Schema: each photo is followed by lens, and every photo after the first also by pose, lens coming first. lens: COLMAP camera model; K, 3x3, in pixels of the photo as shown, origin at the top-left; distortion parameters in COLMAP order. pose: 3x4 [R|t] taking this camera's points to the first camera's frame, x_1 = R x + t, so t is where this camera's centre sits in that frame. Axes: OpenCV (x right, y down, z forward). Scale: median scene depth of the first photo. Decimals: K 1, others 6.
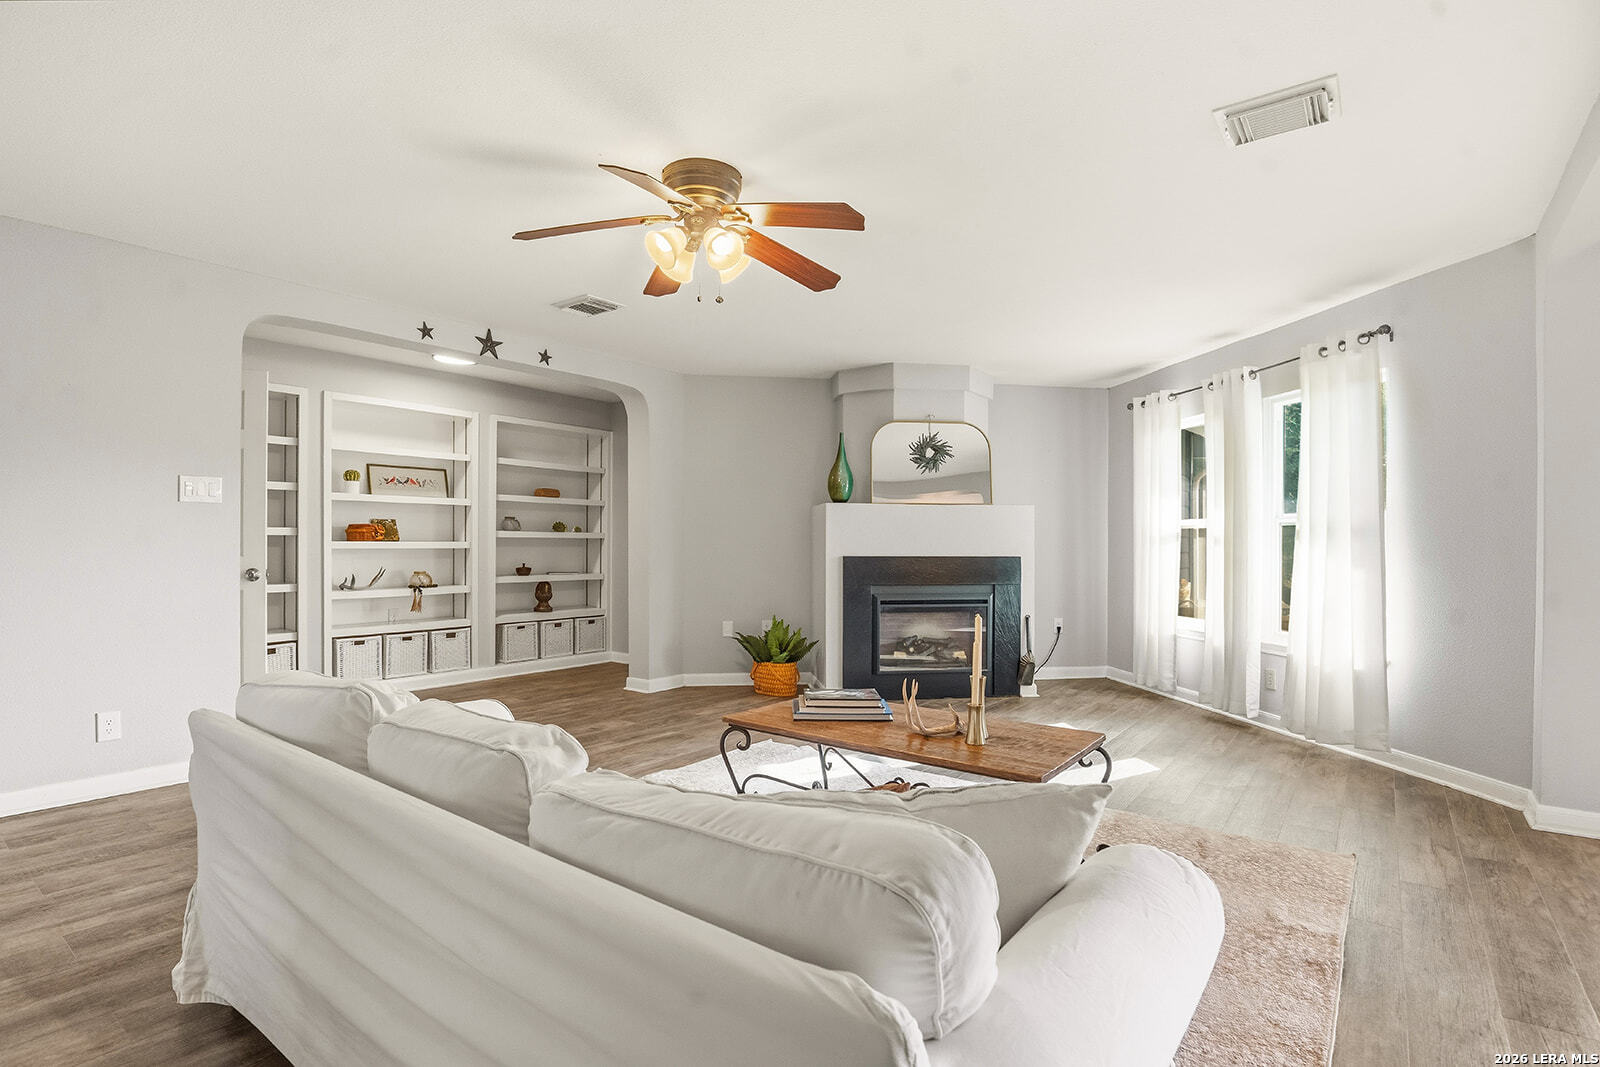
lens RADIAL K [[775.6, 0, 801.4], [0, 775.6, 540.2], [0, 0, 1]] dist [-0.038226, -0.000498]
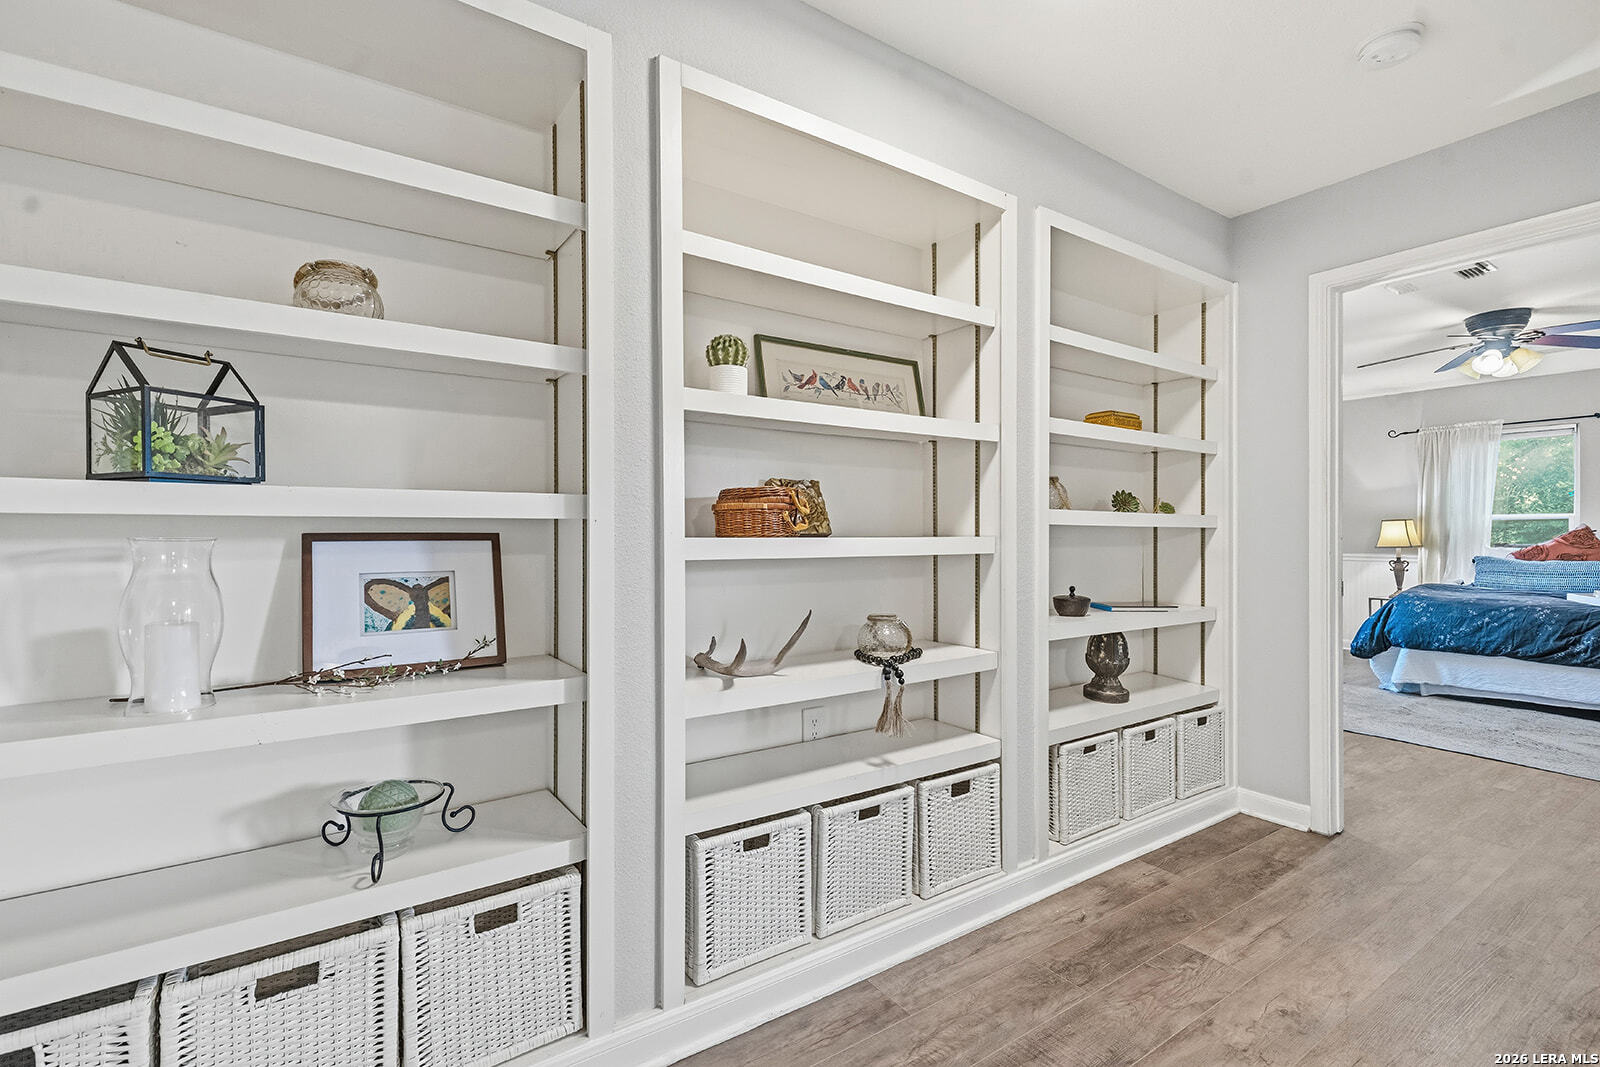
lens RADIAL K [[746.1, 0, 803.2], [0, 746.1, 532.6], [0, 0, 1]] dist [0.004077, 0.000387]
pose [[0.942022, -0.006400, -0.335489, -0.415293], [0.004877, 0.999974, -0.005383, 0.001734], [0.335515, 0.003435, 0.942029, 0.649105]]
